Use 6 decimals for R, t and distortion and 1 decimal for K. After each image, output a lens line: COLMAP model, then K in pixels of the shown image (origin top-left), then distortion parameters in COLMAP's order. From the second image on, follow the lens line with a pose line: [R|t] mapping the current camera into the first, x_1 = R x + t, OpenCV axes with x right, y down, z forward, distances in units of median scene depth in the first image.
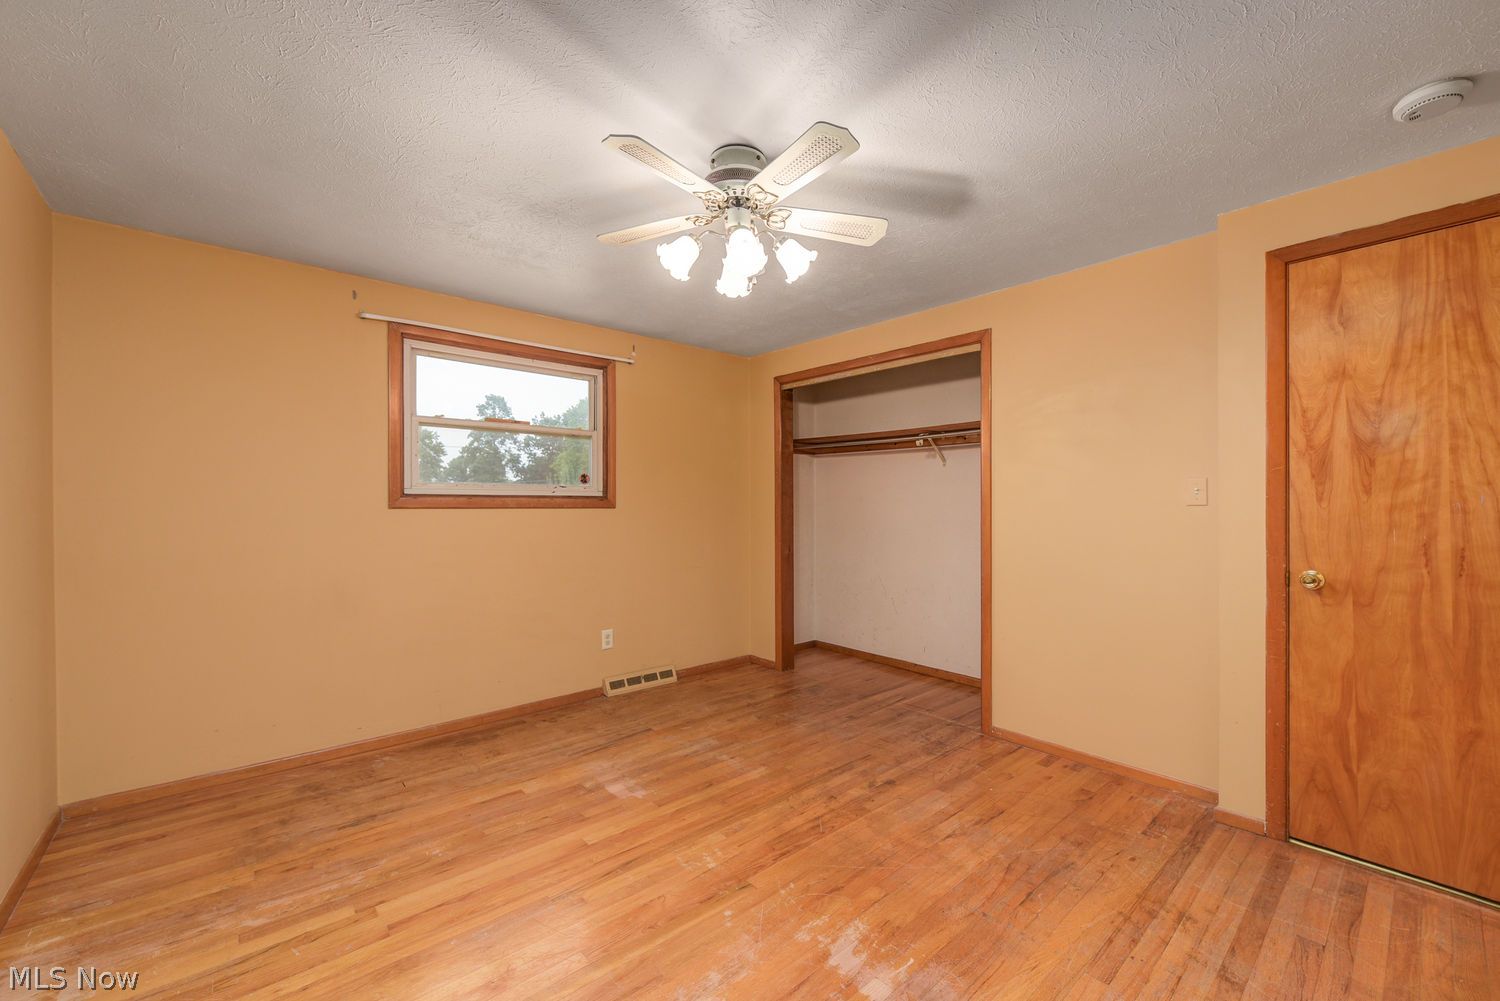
lens RADIAL K [[594.0, 0, 748.5], [0, 594.0, 501.6], [0, 0, 1]] dist [0.001806, 0.000158]
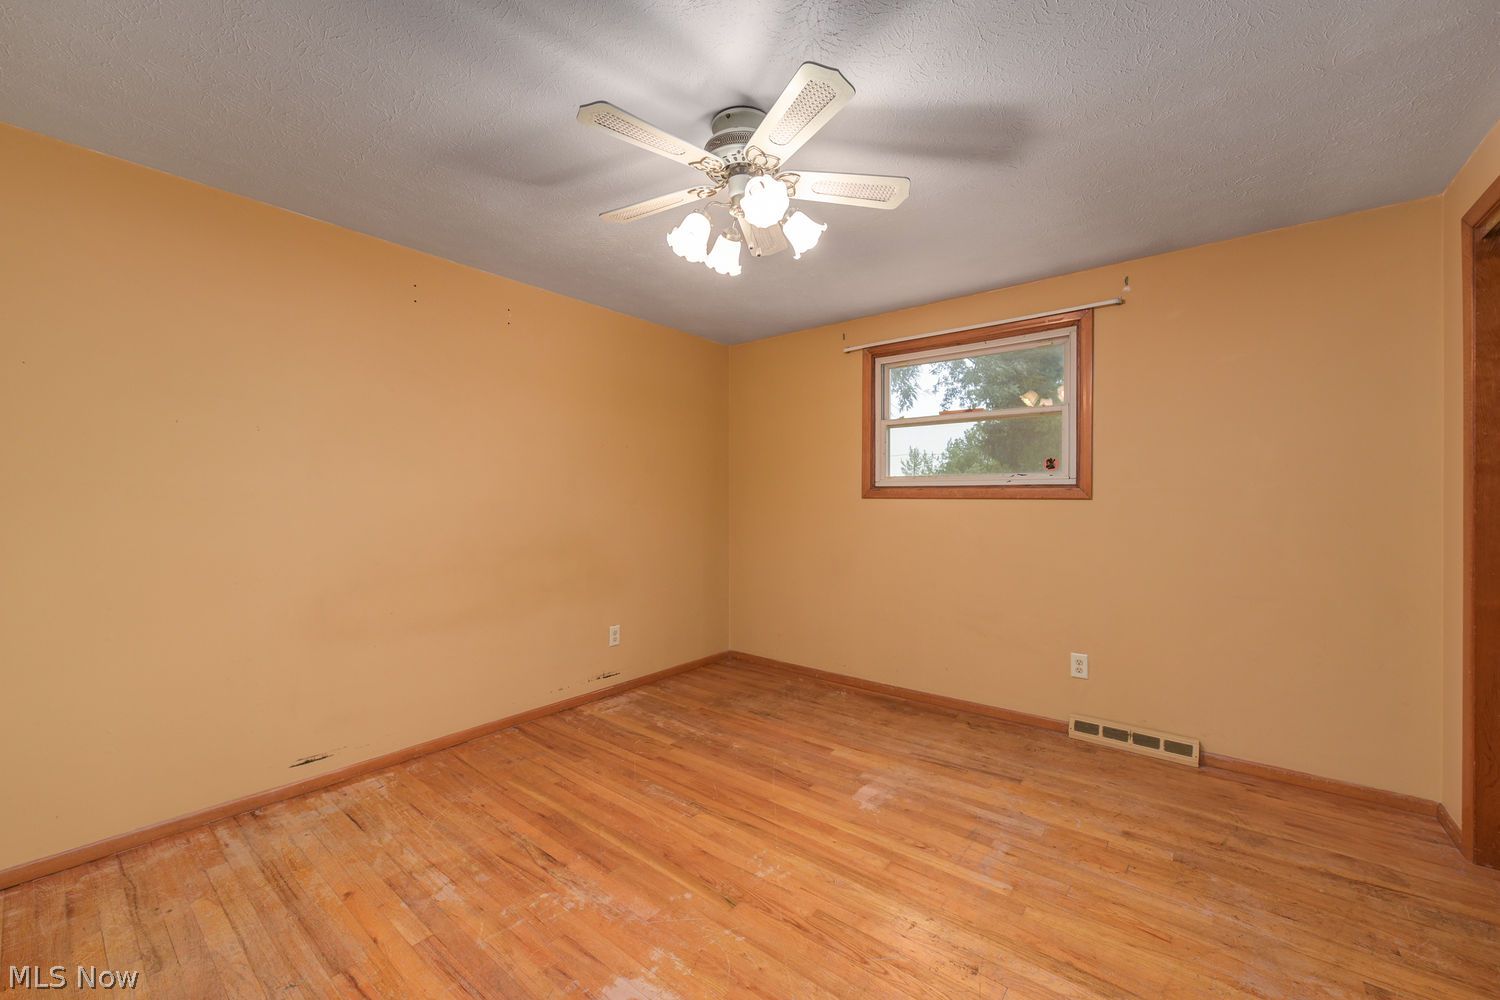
lens RADIAL K [[594.0, 0, 748.5], [0, 594.0, 501.1], [0, 0, 1]] dist [0.001806, 0.000158]
pose [[0.174519, 0.009140, -0.984611, 0.577347], [0.007629, 0.999914, 0.010634, 0.002019], [0.984624, -0.009367, 0.174434, 0.544799]]
